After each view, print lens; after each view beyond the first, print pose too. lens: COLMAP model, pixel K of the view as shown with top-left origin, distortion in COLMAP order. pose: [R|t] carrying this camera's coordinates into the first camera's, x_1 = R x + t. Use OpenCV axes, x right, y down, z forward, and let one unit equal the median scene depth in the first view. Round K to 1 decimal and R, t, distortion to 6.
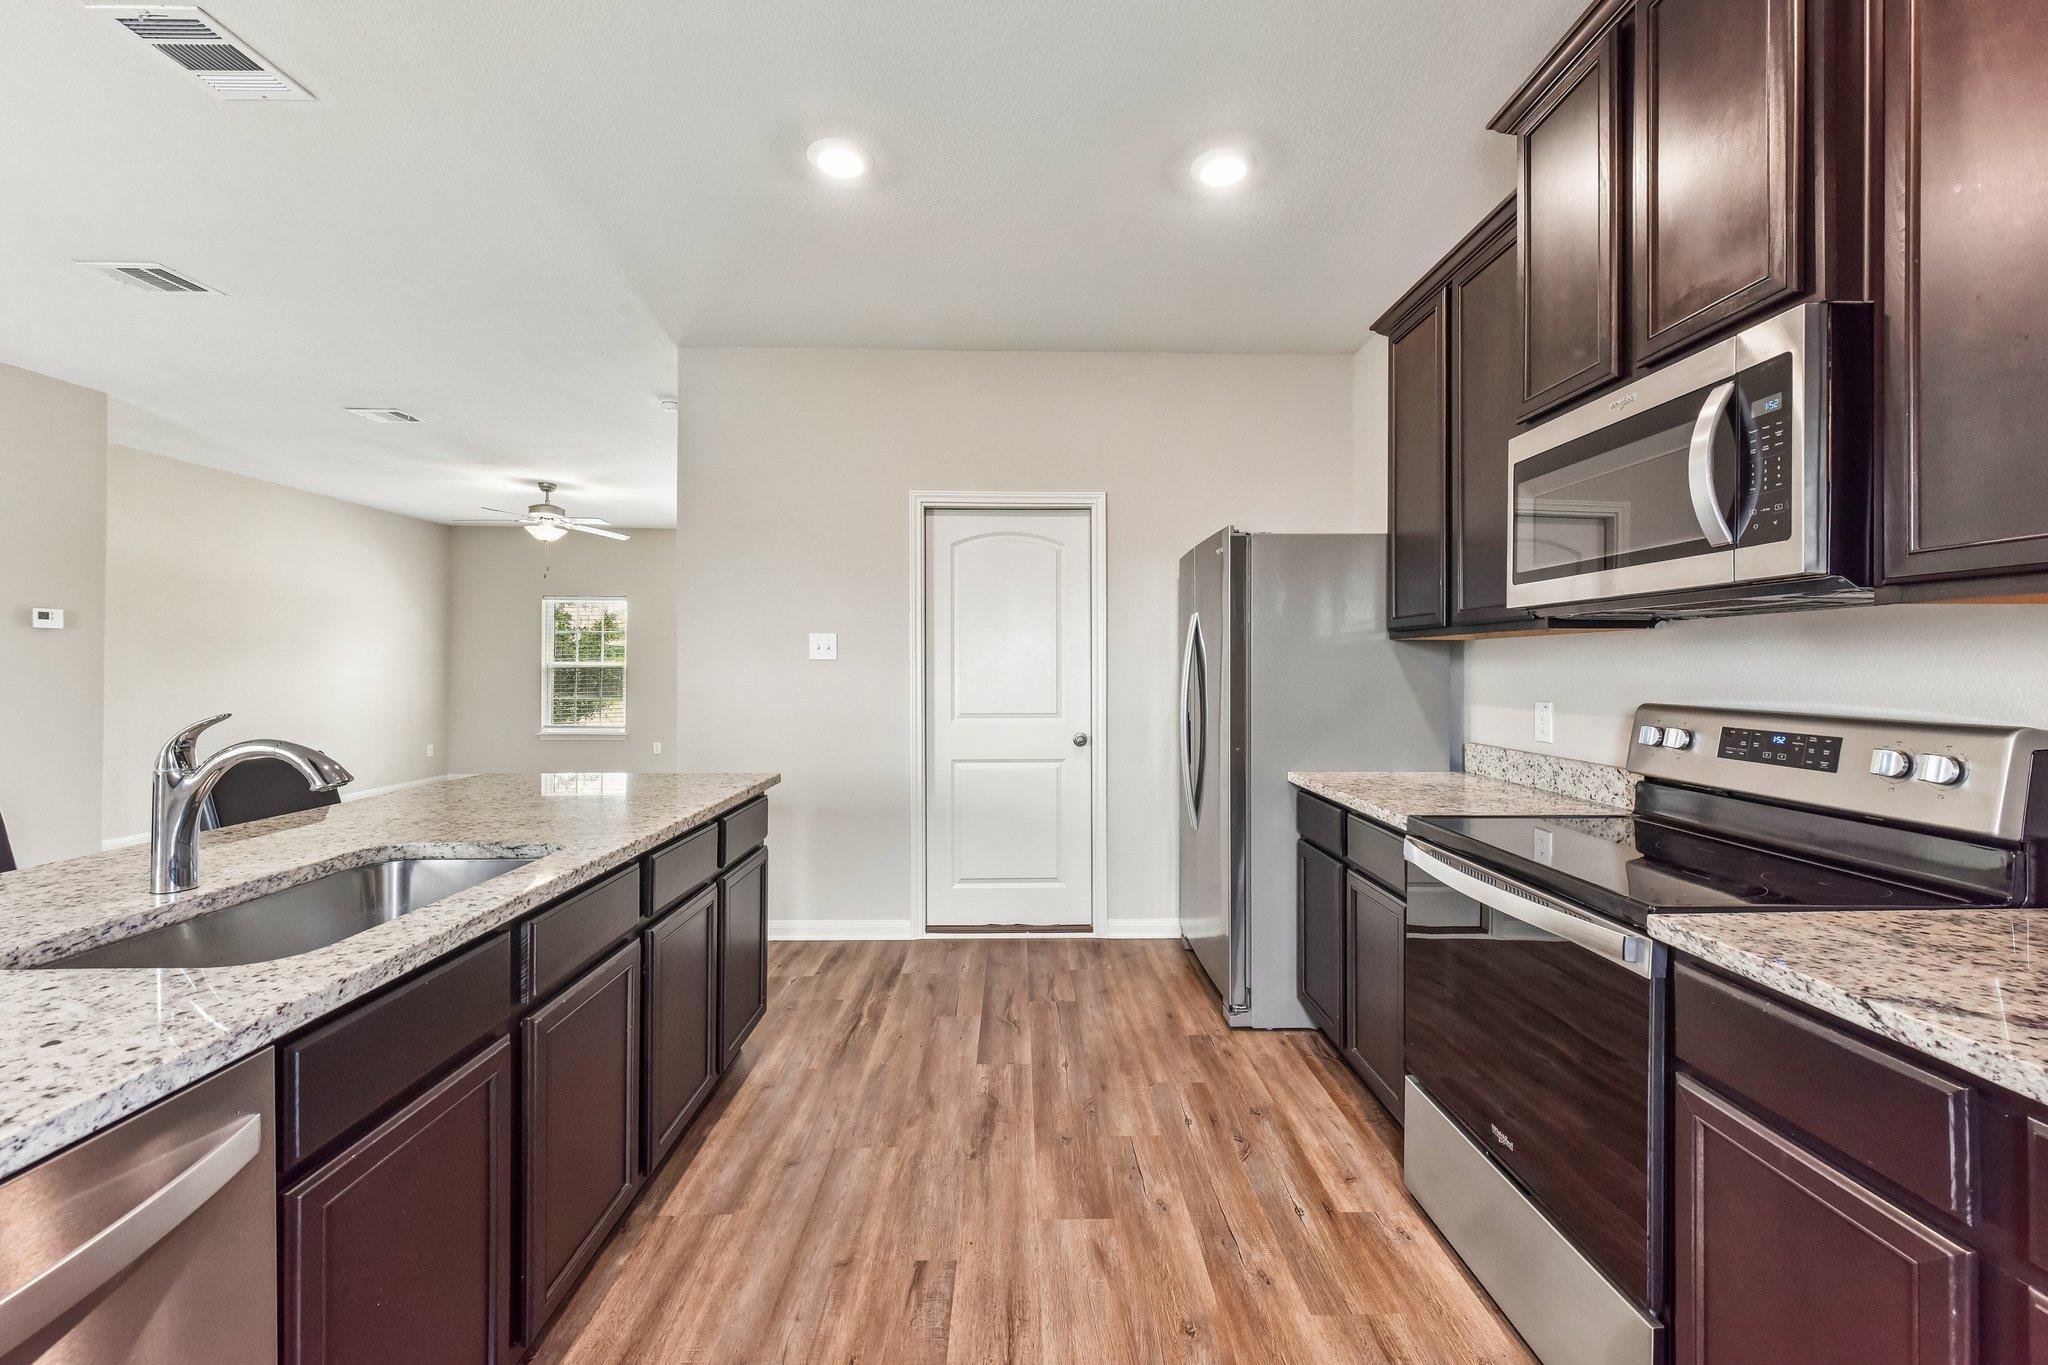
lens RADIAL K [[825.5, 0, 1031.9], [0, 825.5, 670.7], [0, 0, 1]] dist [0.002775, -0.000697]
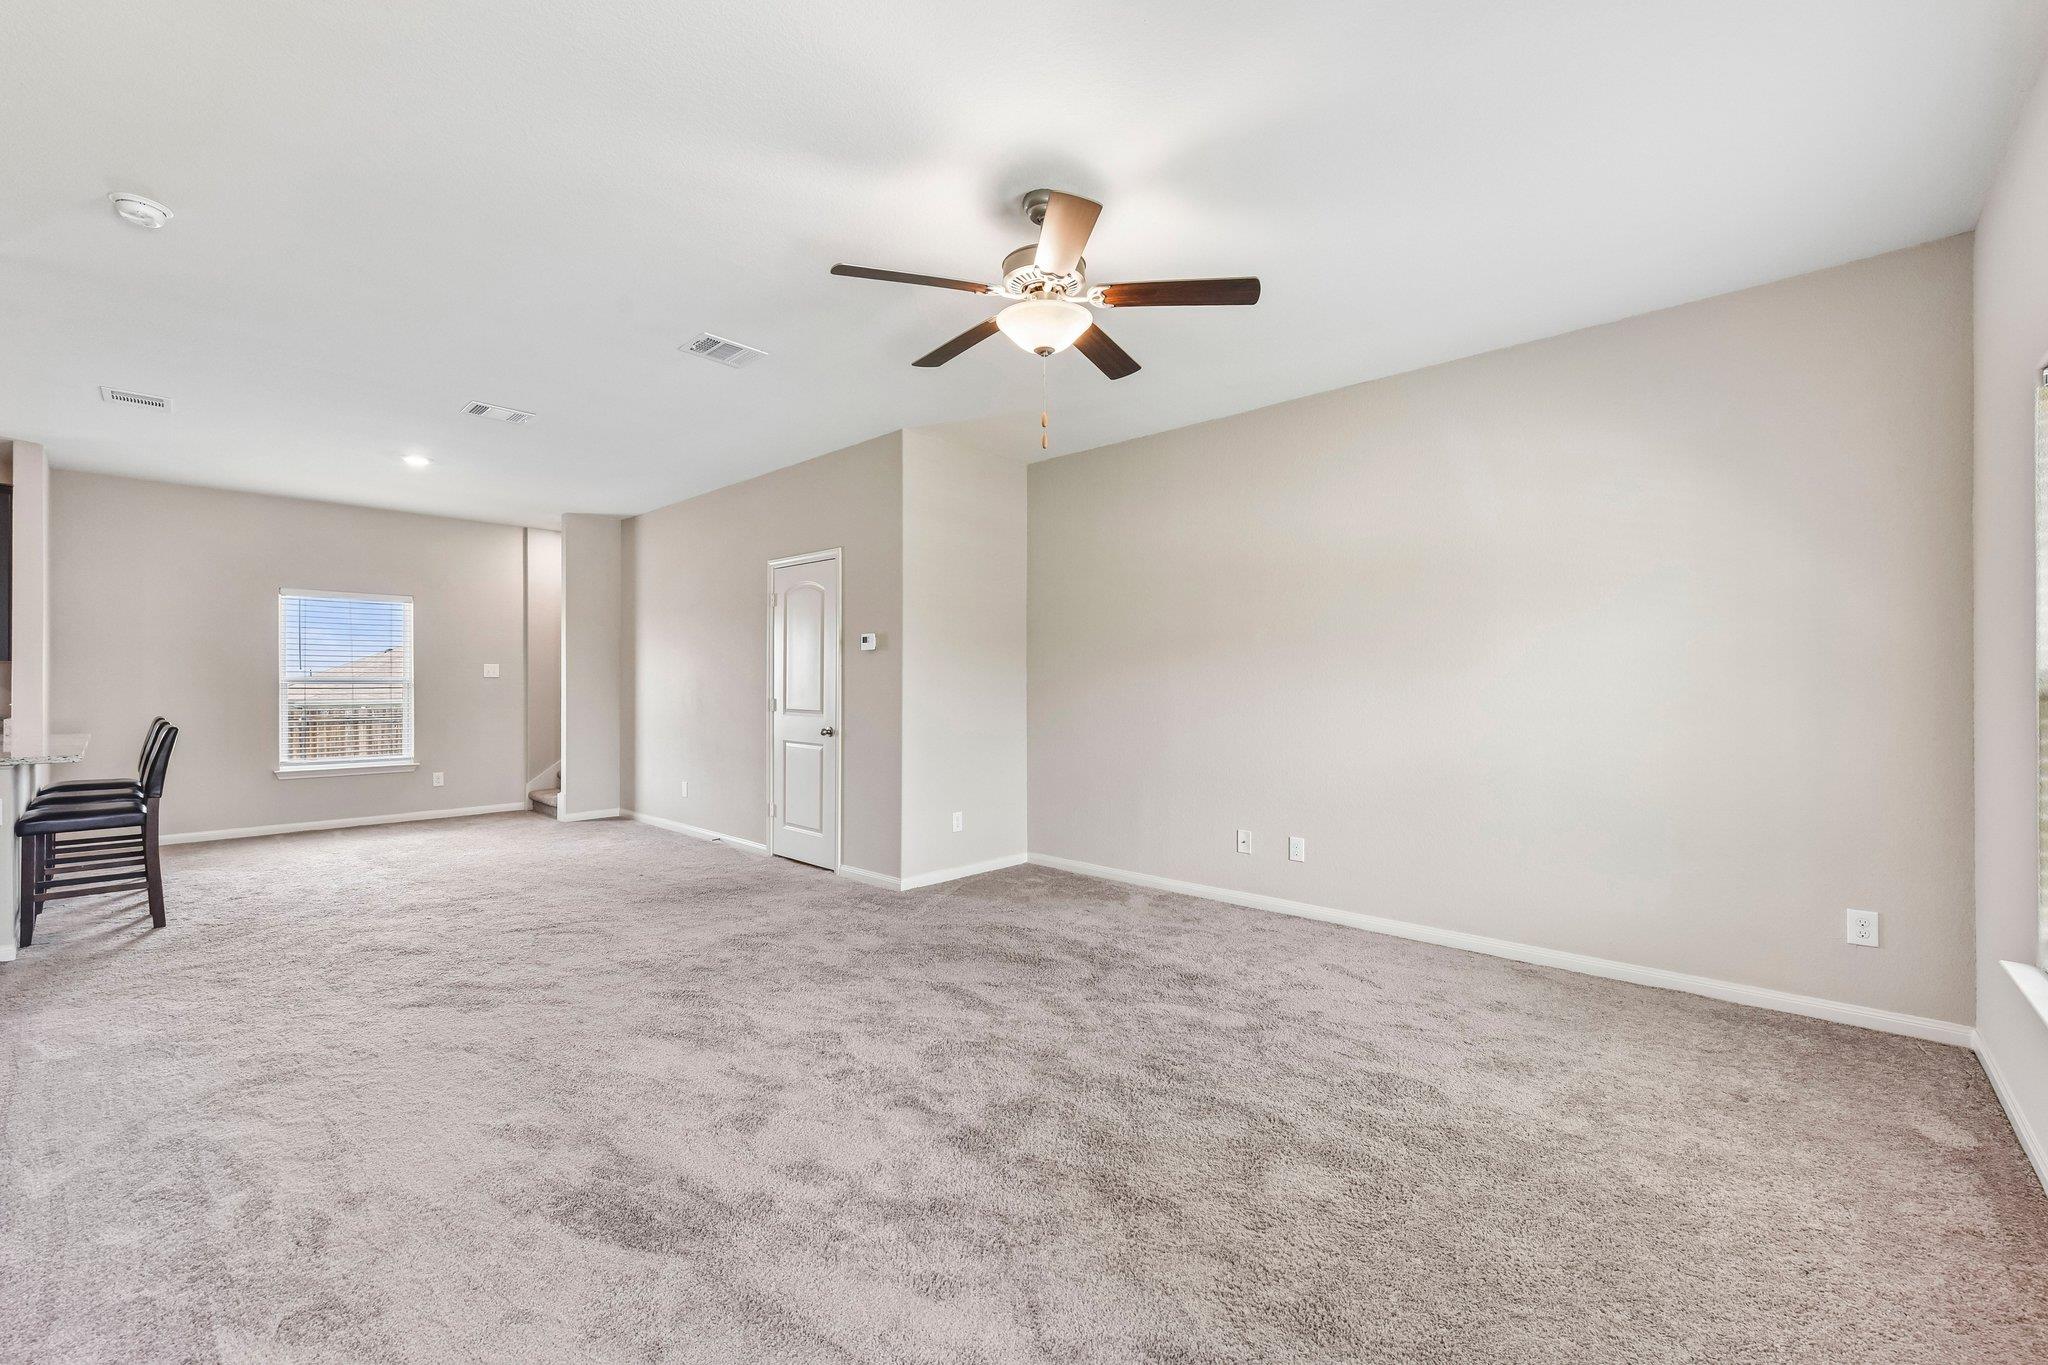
lens RADIAL K [[825.5, 0, 1032.4], [0, 825.5, 691.0], [0, 0, 1]] dist [0.002775, -0.000697]
pose [[-0.689231, 0.000036, -0.724542, -1.189437], [-0.008346, 0.999933, 0.007988, -0.001462], [0.724494, 0.011553, -0.689185, 4.795730]]
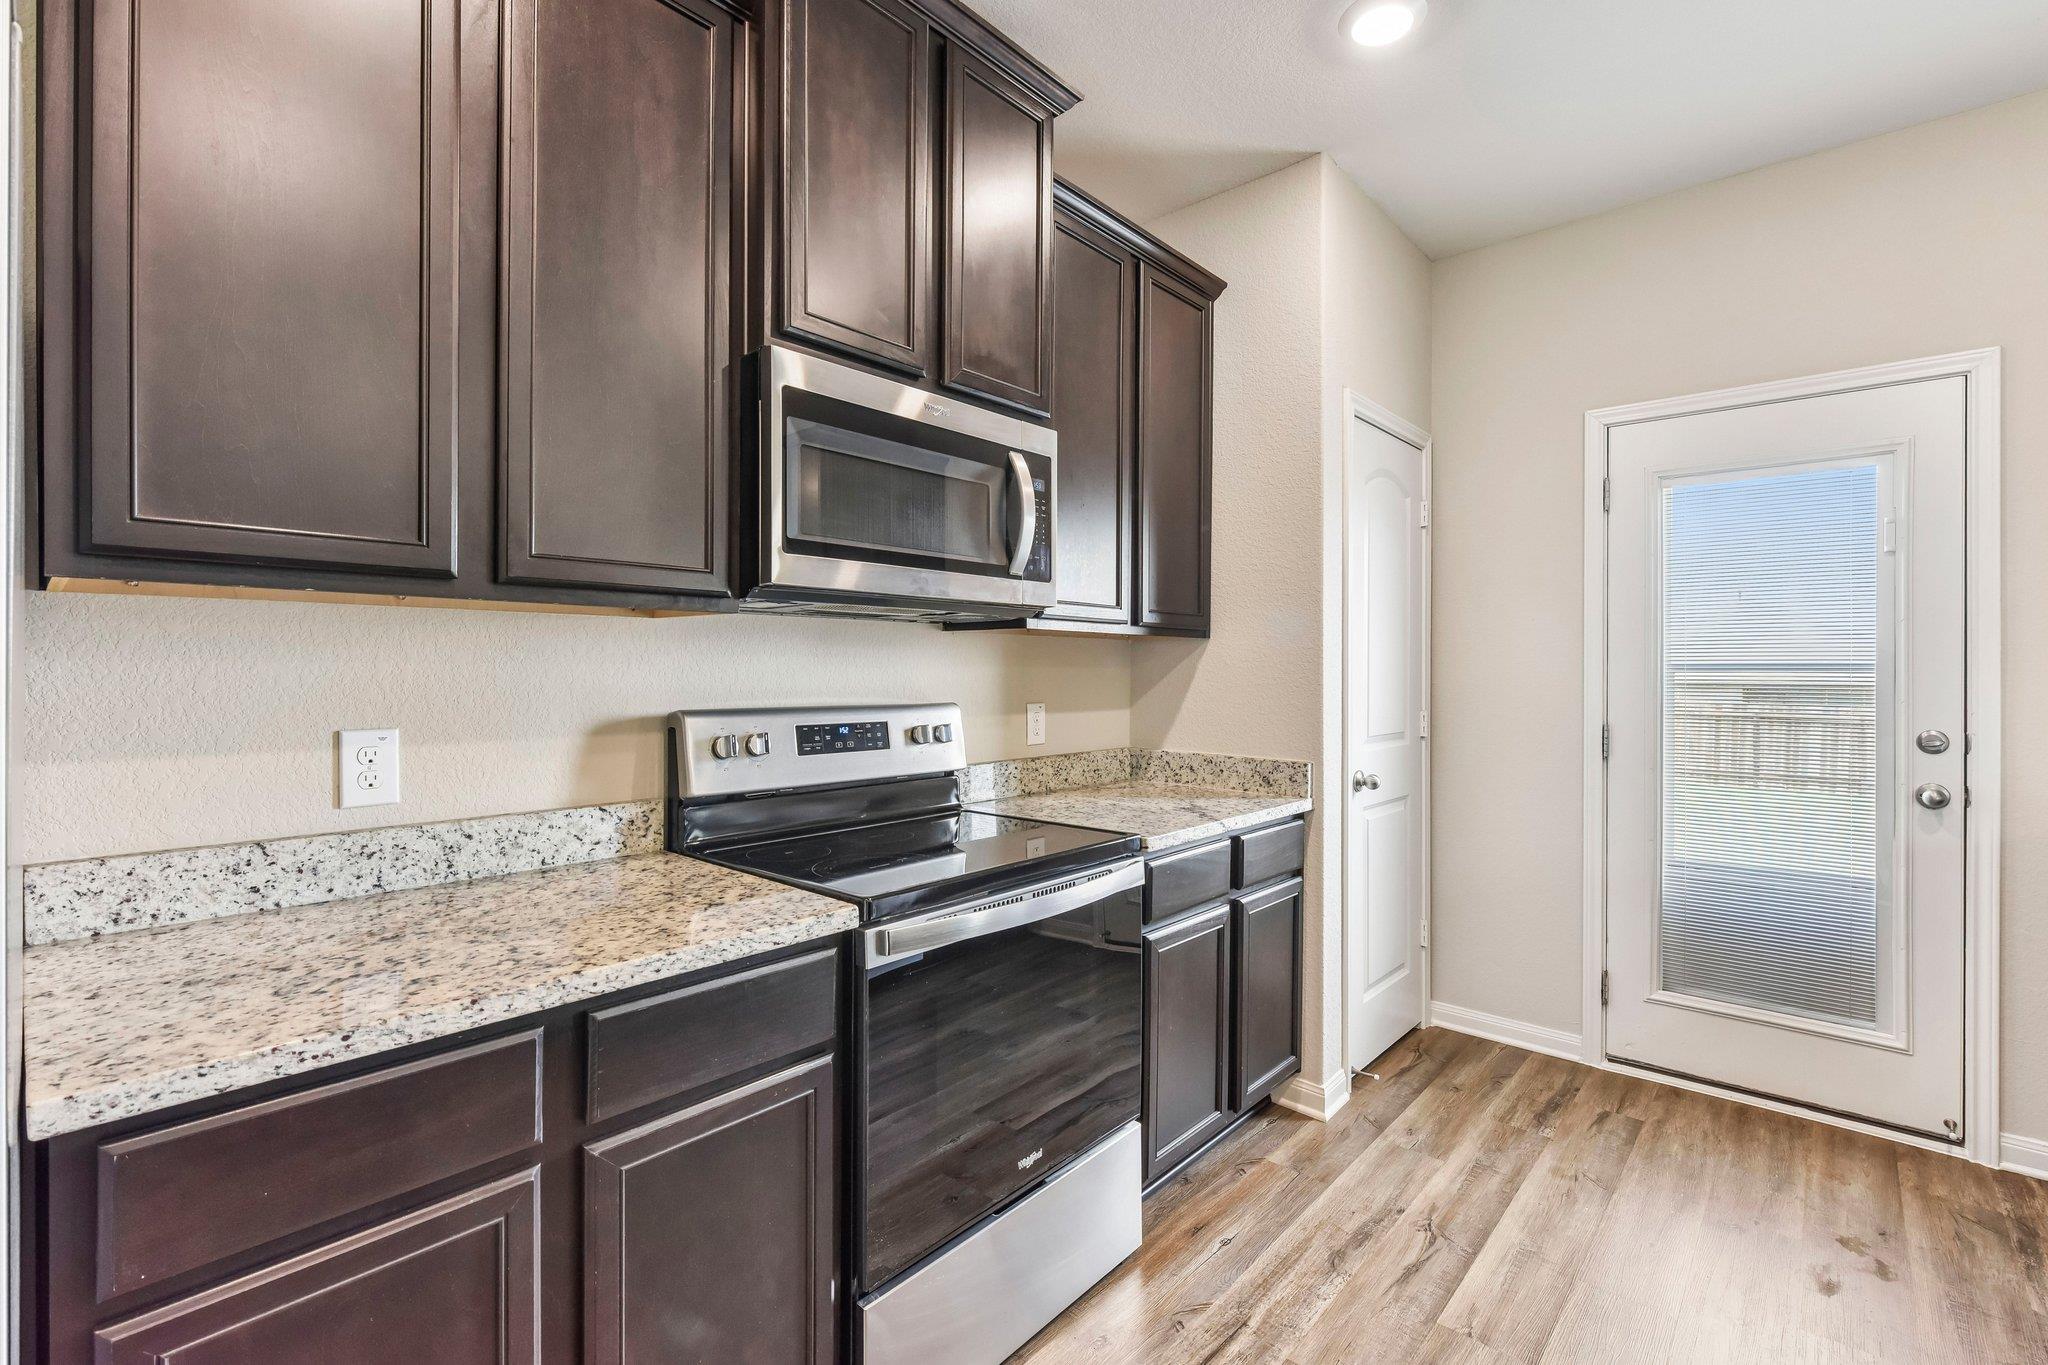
lens RADIAL K [[908.2, 0, 1033.5], [0, 908.2, 671.2], [0, 0, 1]] dist [-0.002335, 0.001008]
pose [[-0.731803, -0.008165, 0.681468, -0.134830], [-0.001629, 0.999946, 0.010232, -0.010594], [-0.681515, 0.006378, -0.731777, 1.620363]]
